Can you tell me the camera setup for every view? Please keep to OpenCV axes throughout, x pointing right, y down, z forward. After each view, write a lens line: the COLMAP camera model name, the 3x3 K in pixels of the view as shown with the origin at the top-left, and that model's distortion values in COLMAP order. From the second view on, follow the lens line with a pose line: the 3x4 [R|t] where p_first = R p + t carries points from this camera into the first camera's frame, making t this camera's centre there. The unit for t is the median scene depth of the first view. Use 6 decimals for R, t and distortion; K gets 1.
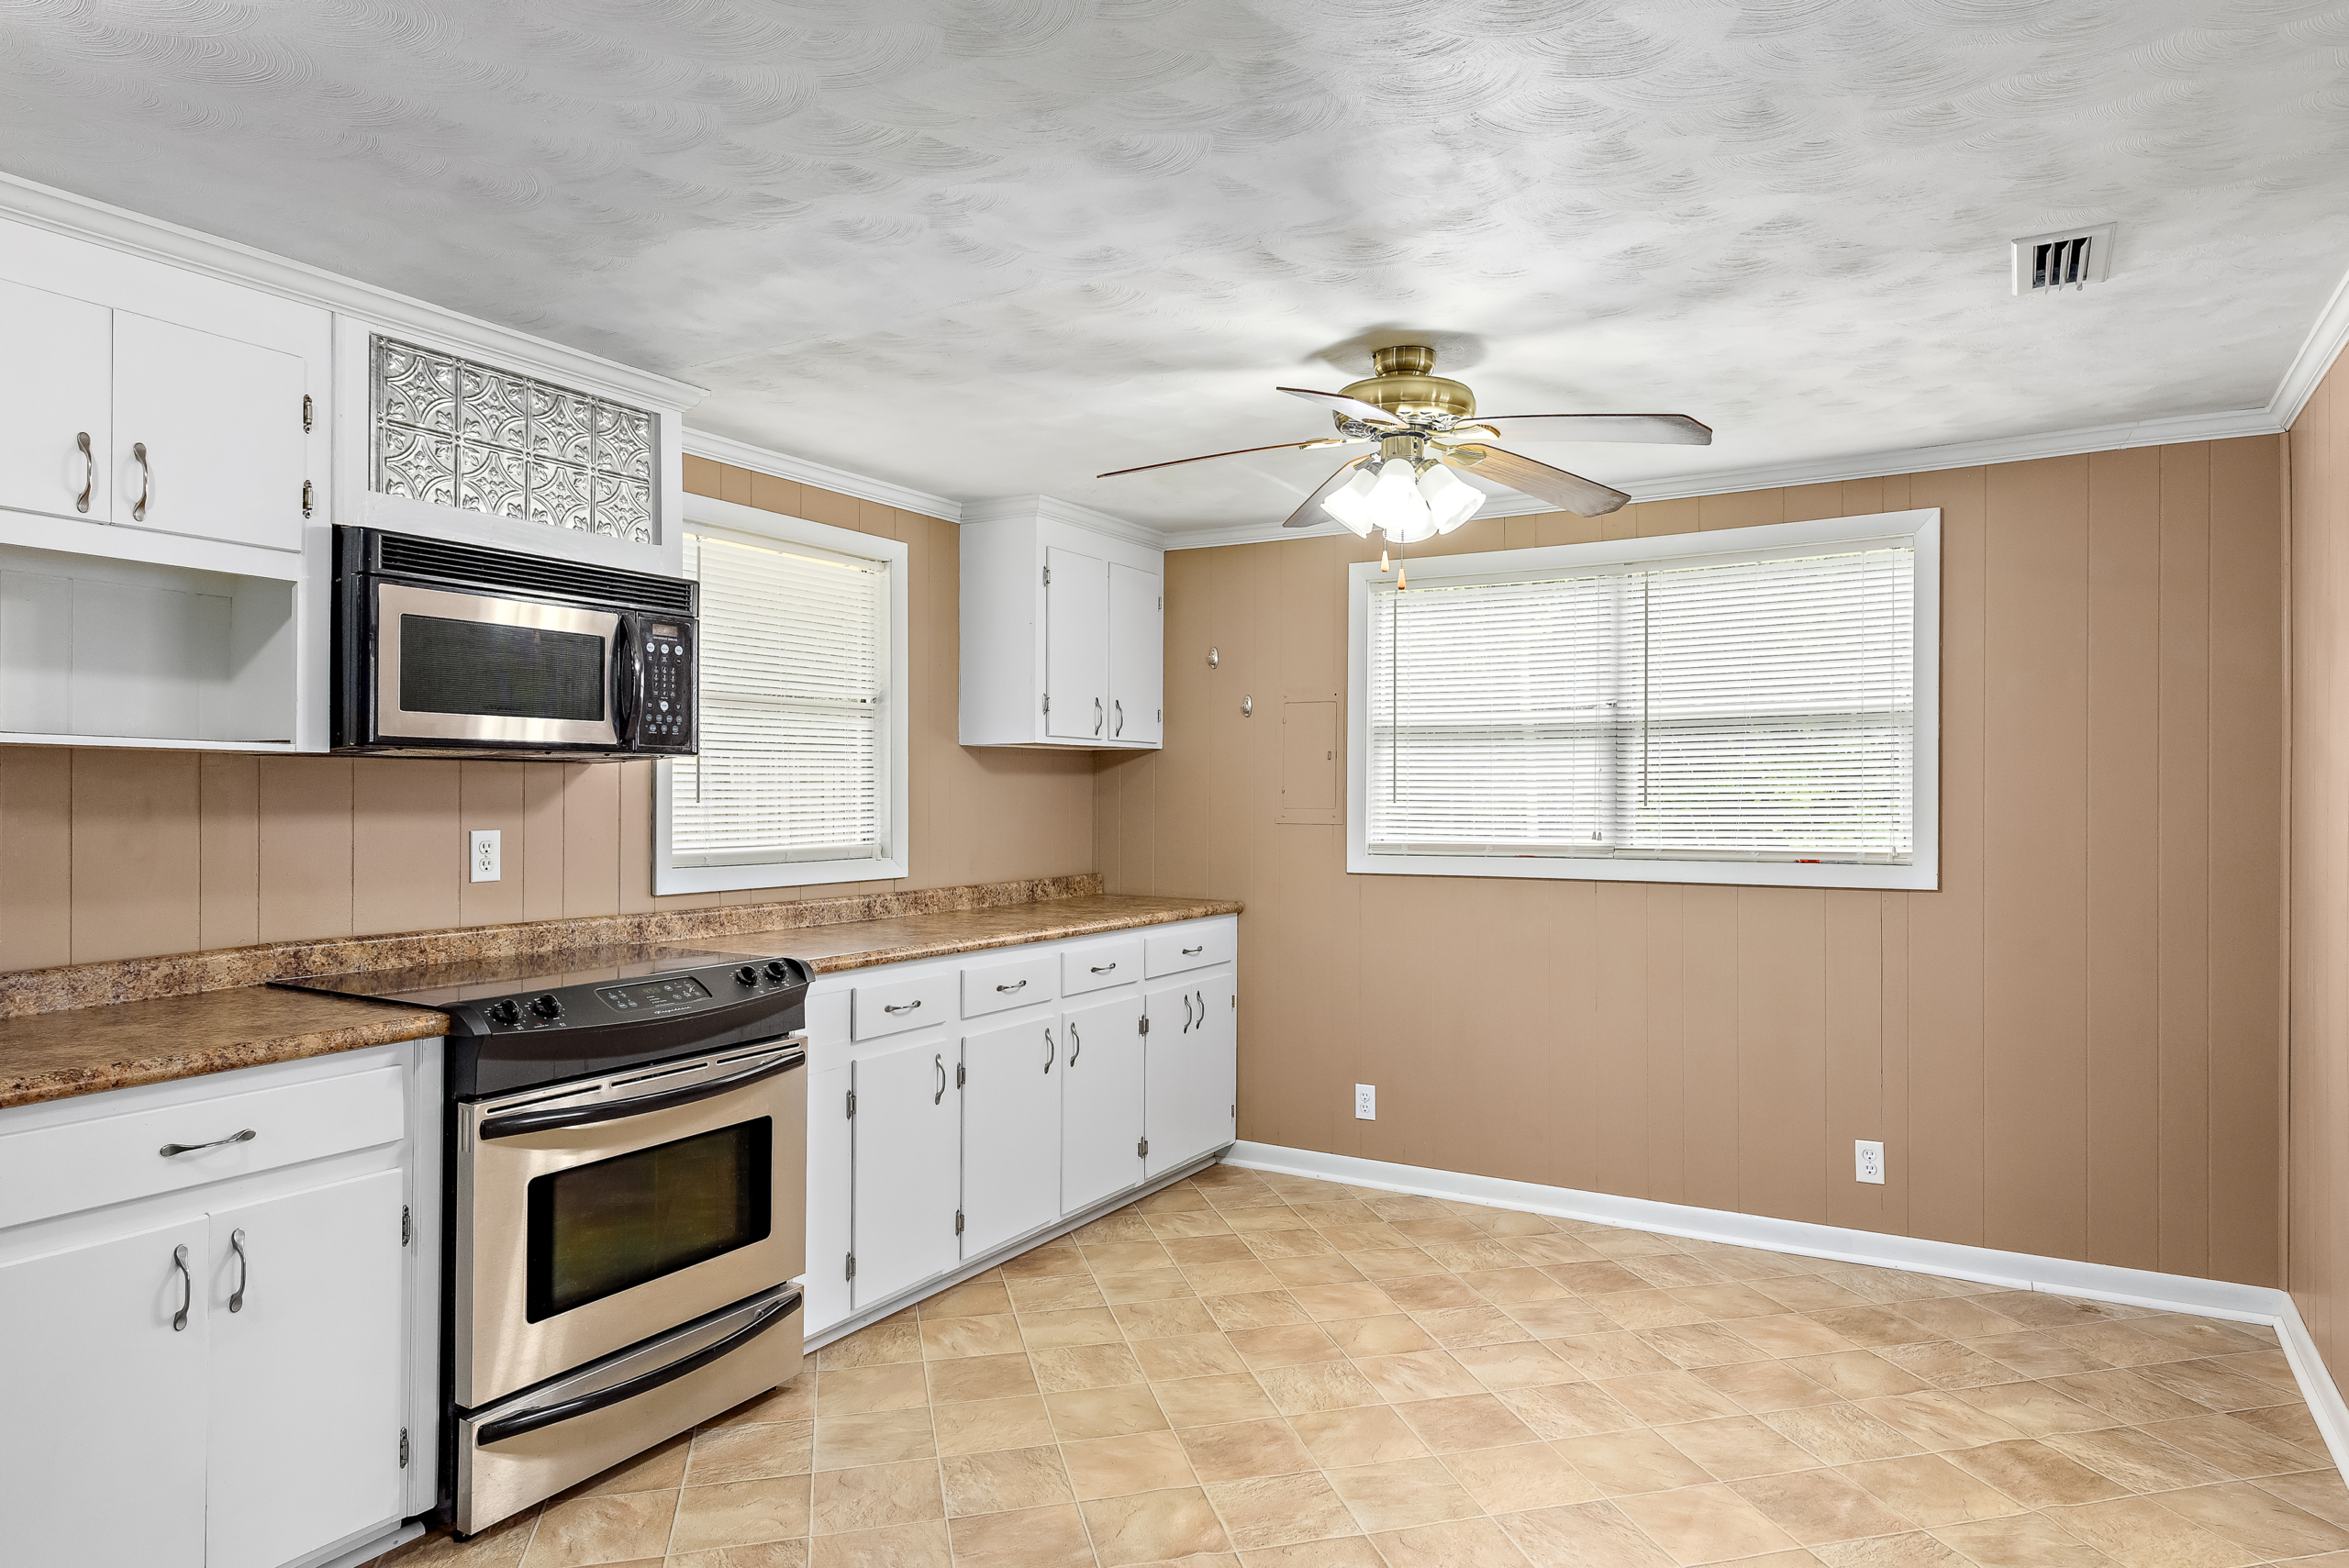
lens RADIAL K [[1408.6, 0, 1210.4], [0, 1408.6, 789.6], [0, 0, 1]] dist [0.032261, -0.012351]
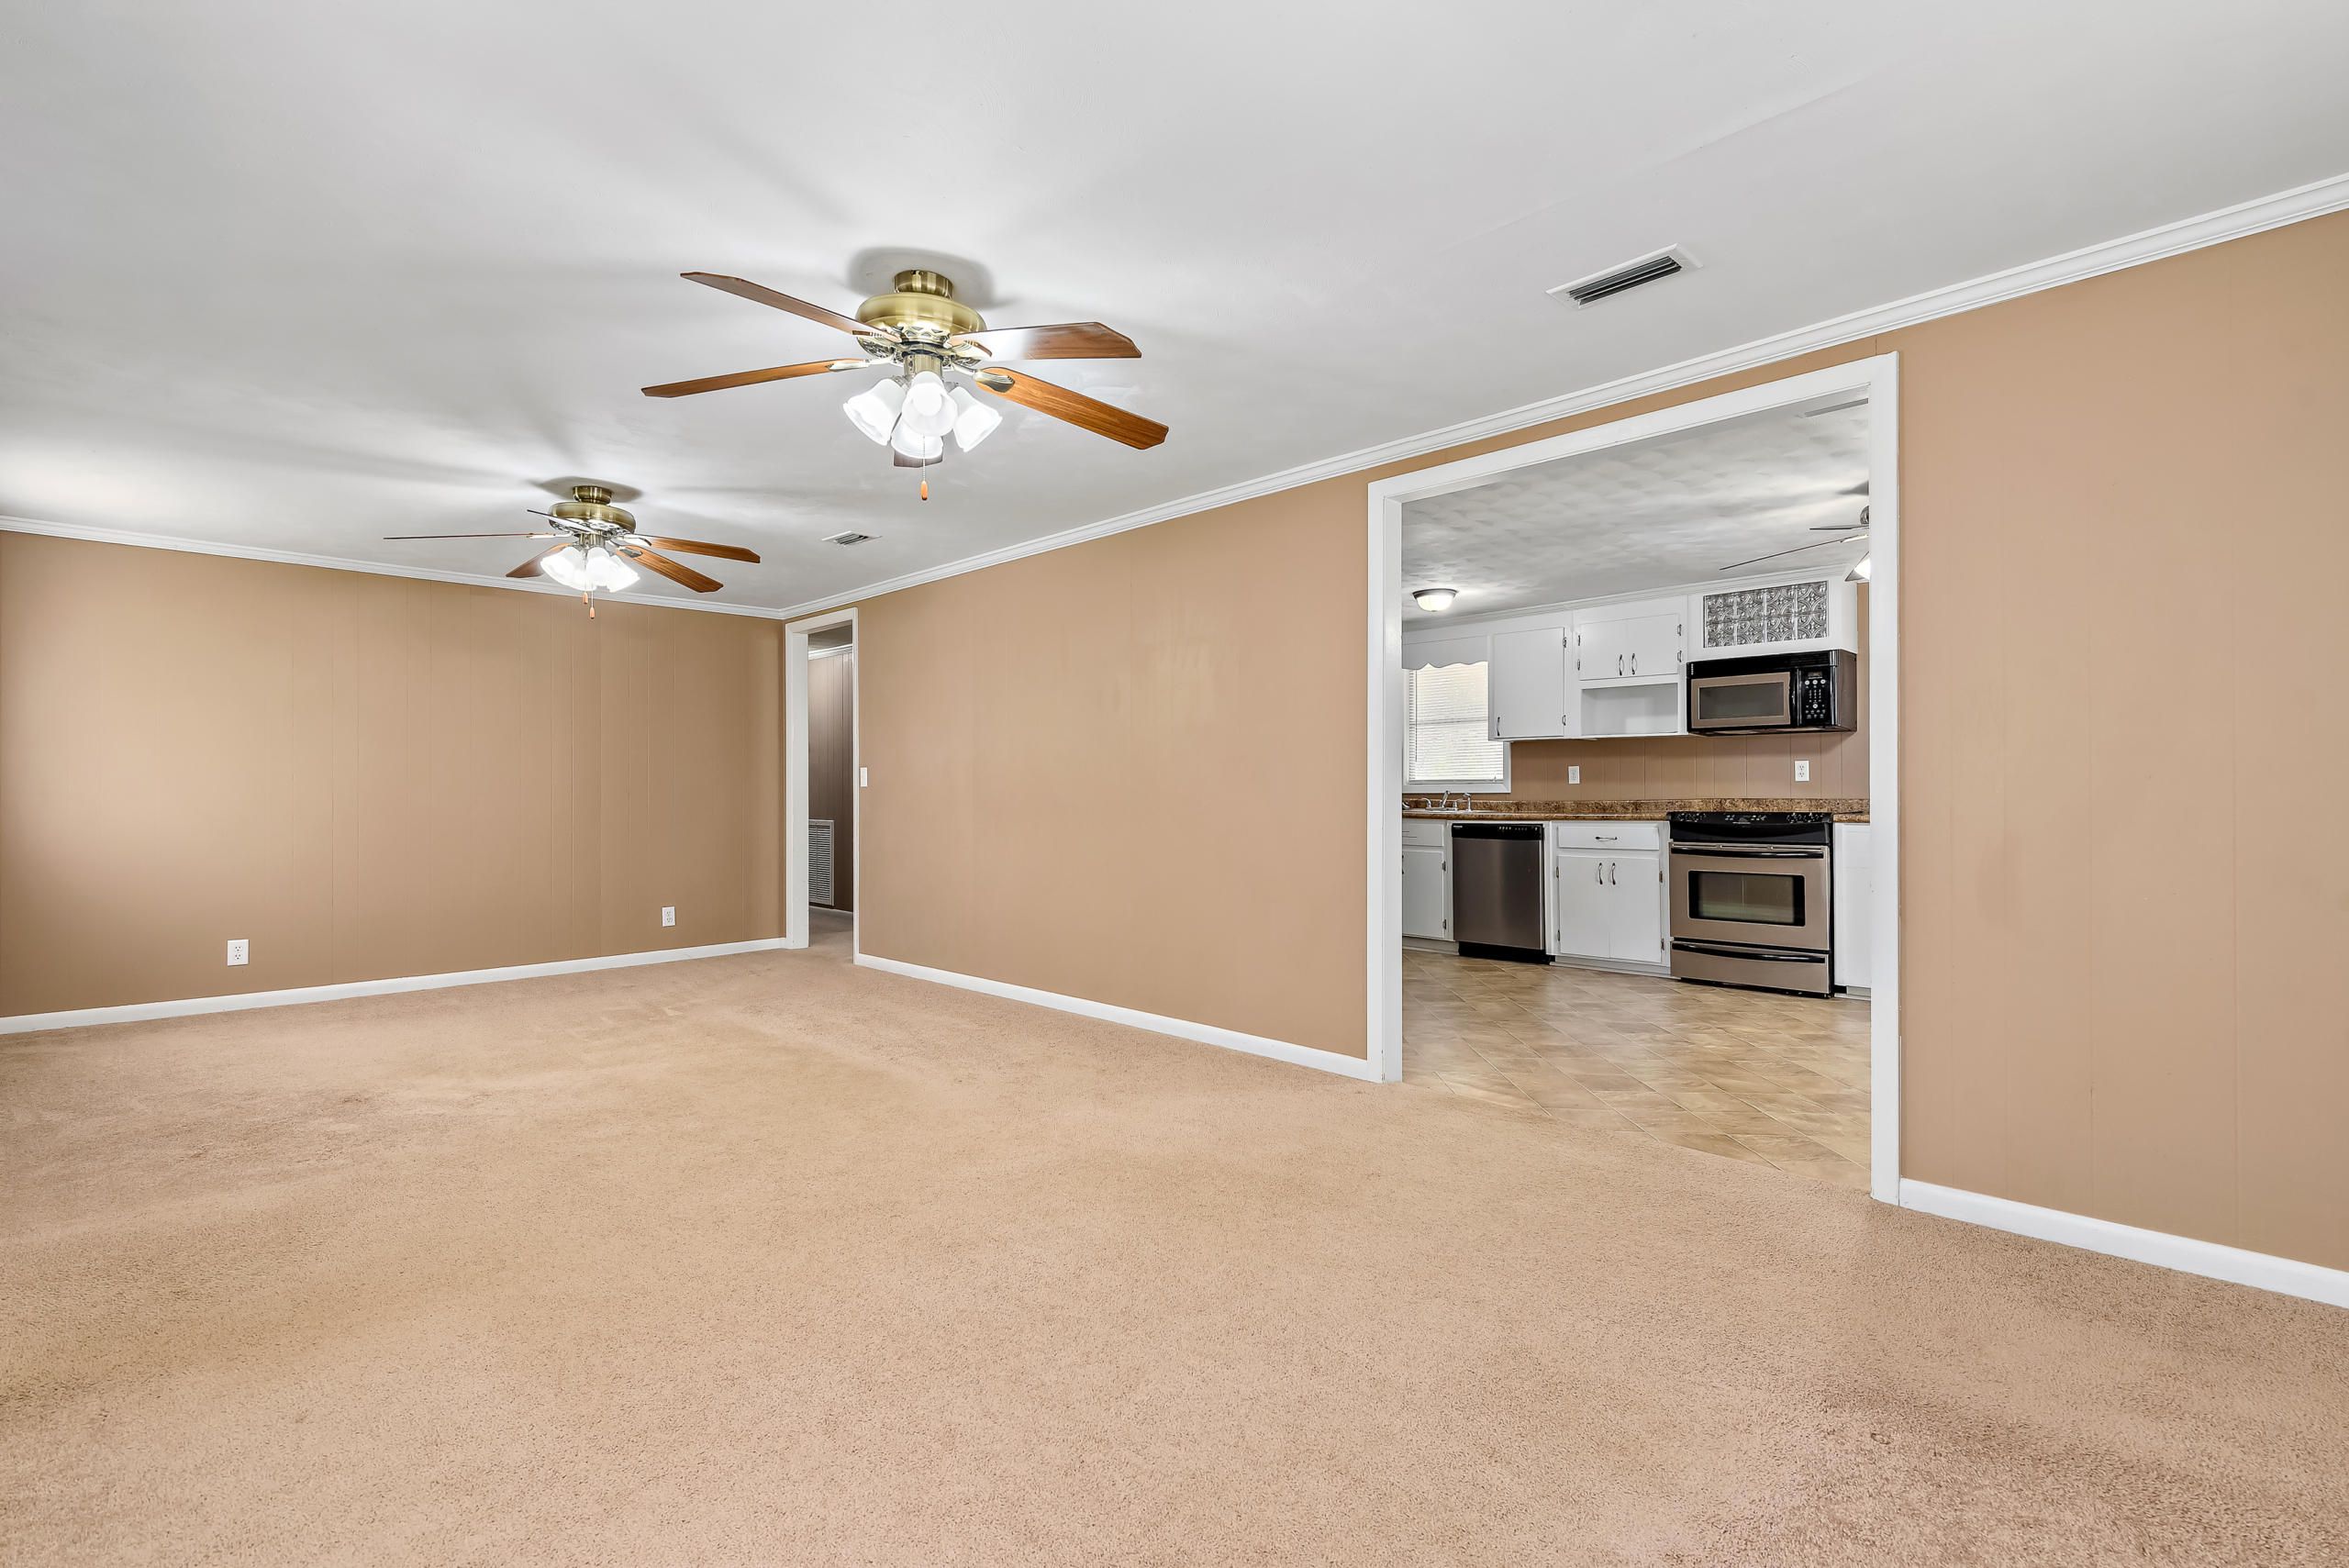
lens RADIAL K [[1098.4, 0, 1173.7], [0, 1098.4, 785.1], [0, 0, 1]] dist [0.005960, 0.000261]
pose [[-0.260077, -0.007983, -0.965555, 1.706088], [0.007071, 0.999923, -0.010171, 0.085745], [0.965562, -0.009472, -0.260001, 0.444269]]
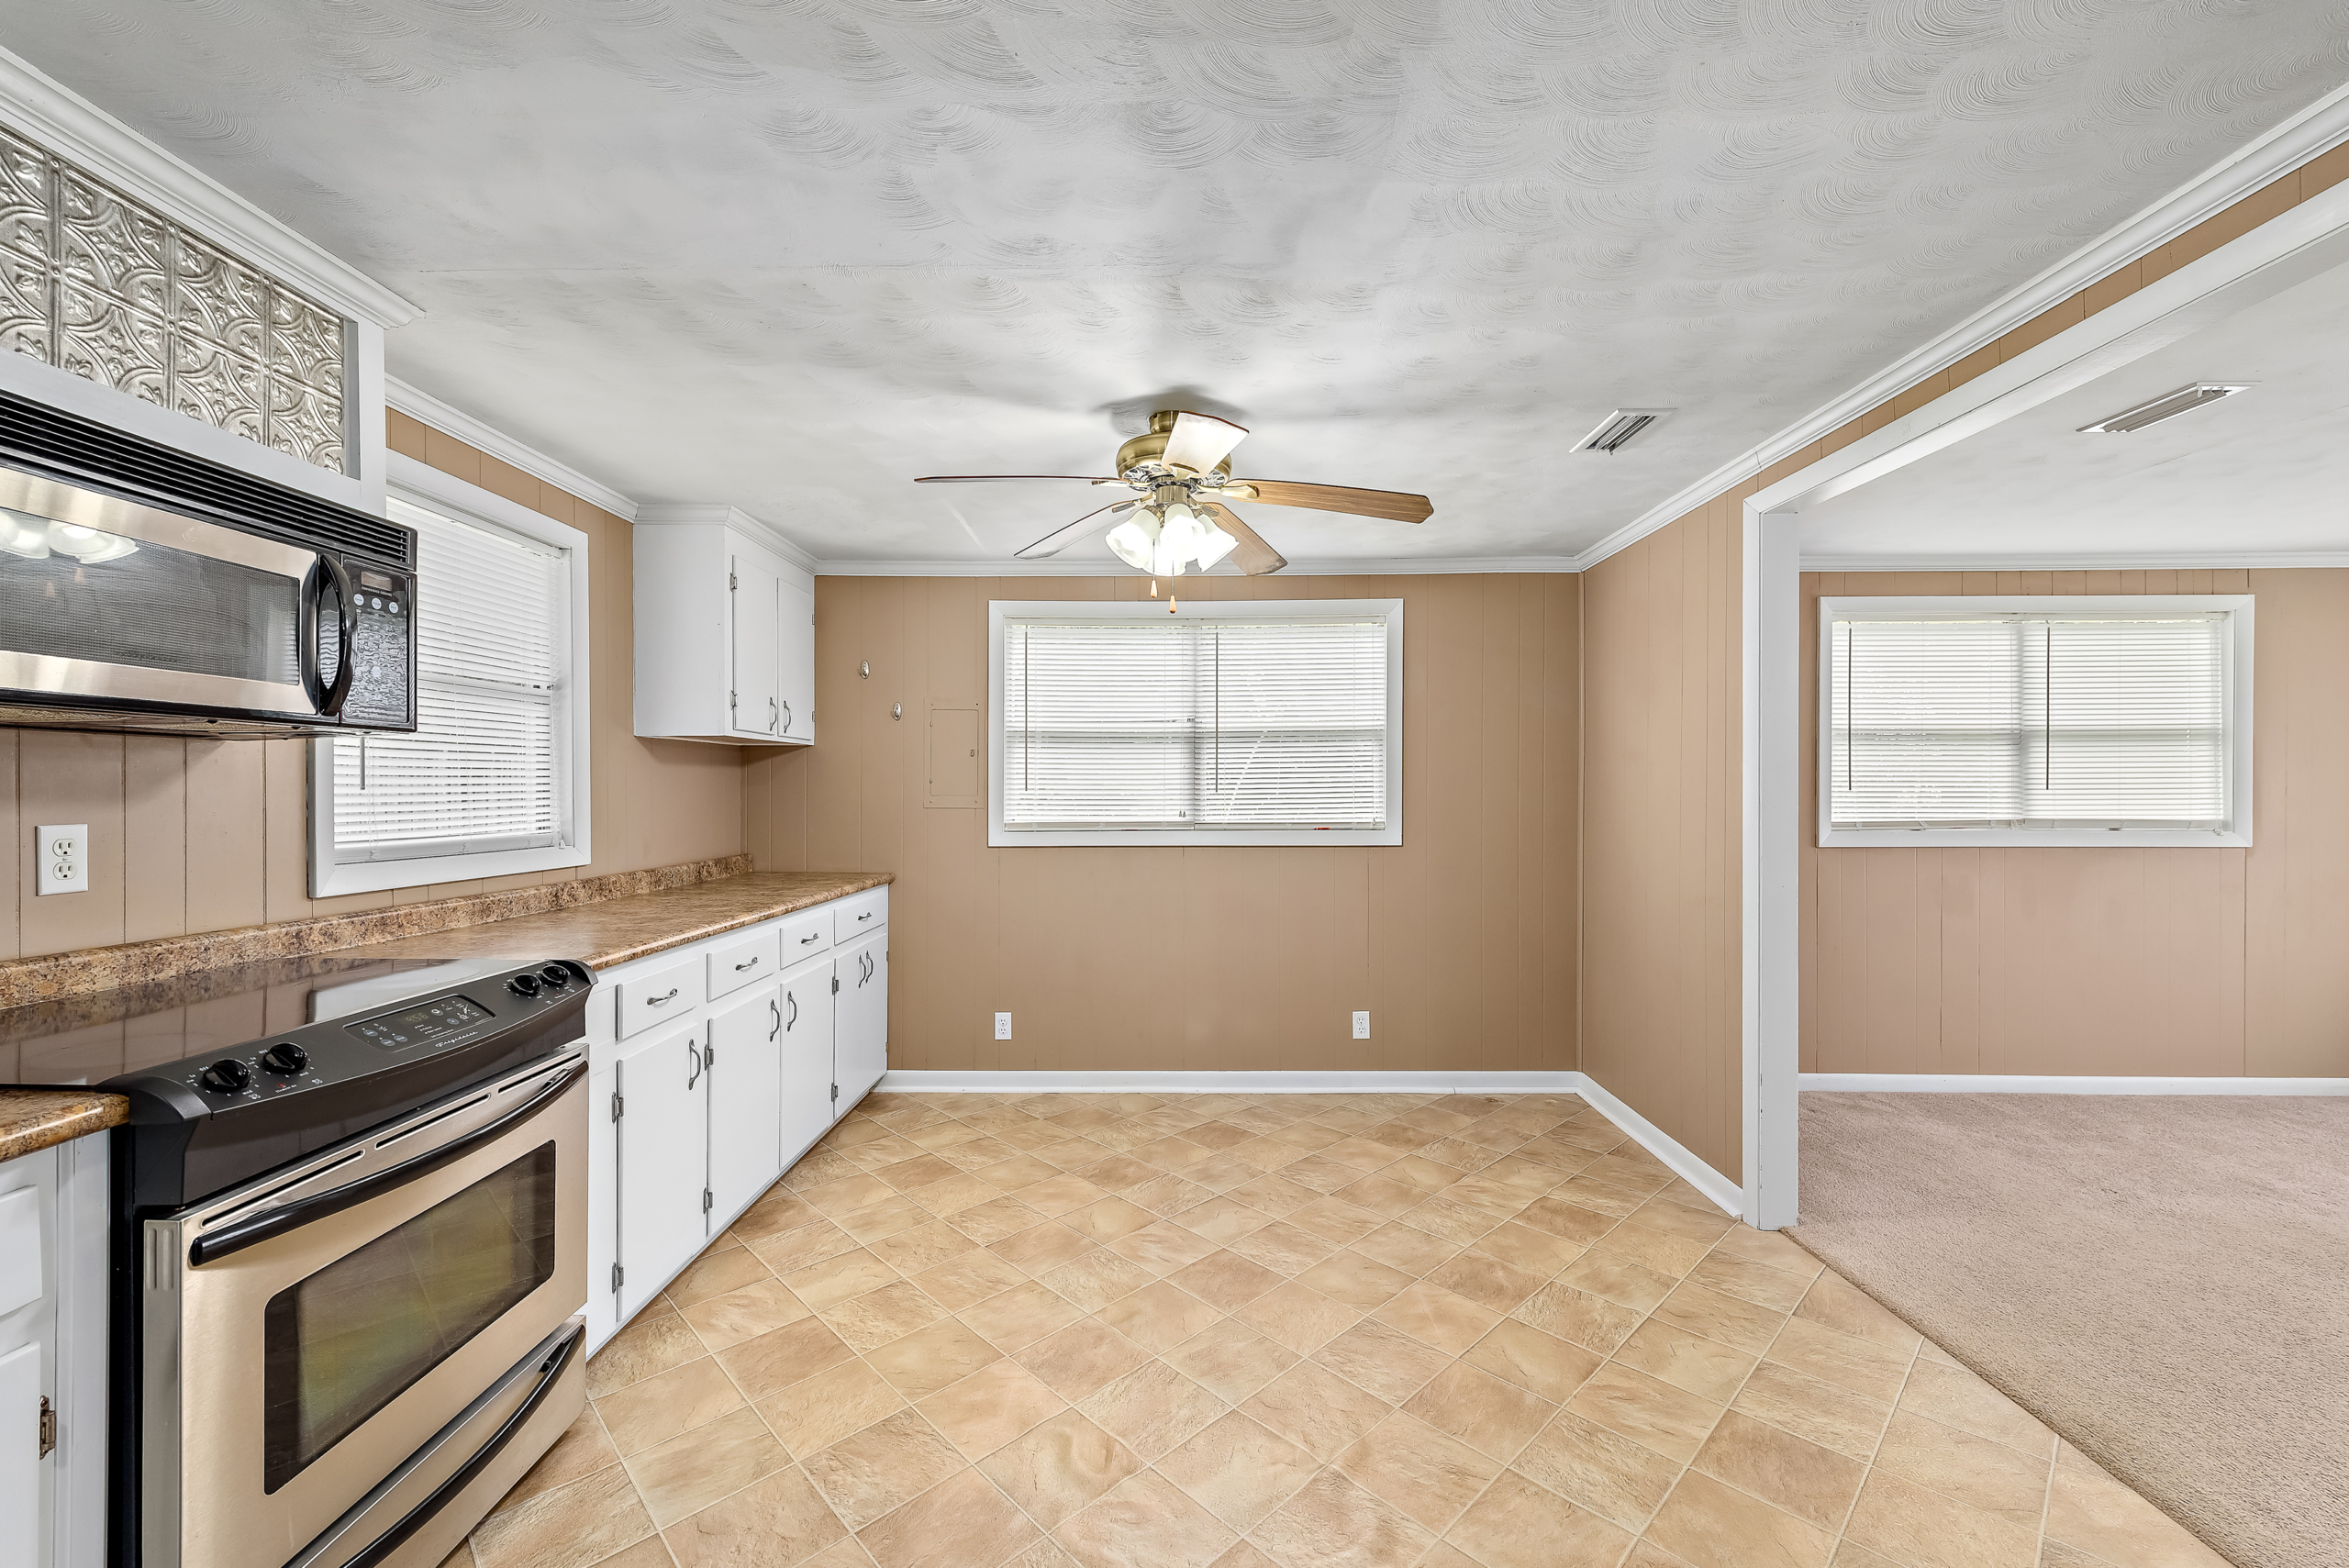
lens RADIAL K [[939.8, 0, 1183.7], [0, 939.8, 795.1], [0, 0, 1]] dist [0.012960, -0.002292]
pose [[0.868432, -0.003462, 0.495796, -0.254018], [-0.001424, 0.999954, 0.009476, 0.007877], [-0.495806, -0.008935, 0.868387, 0.281102]]
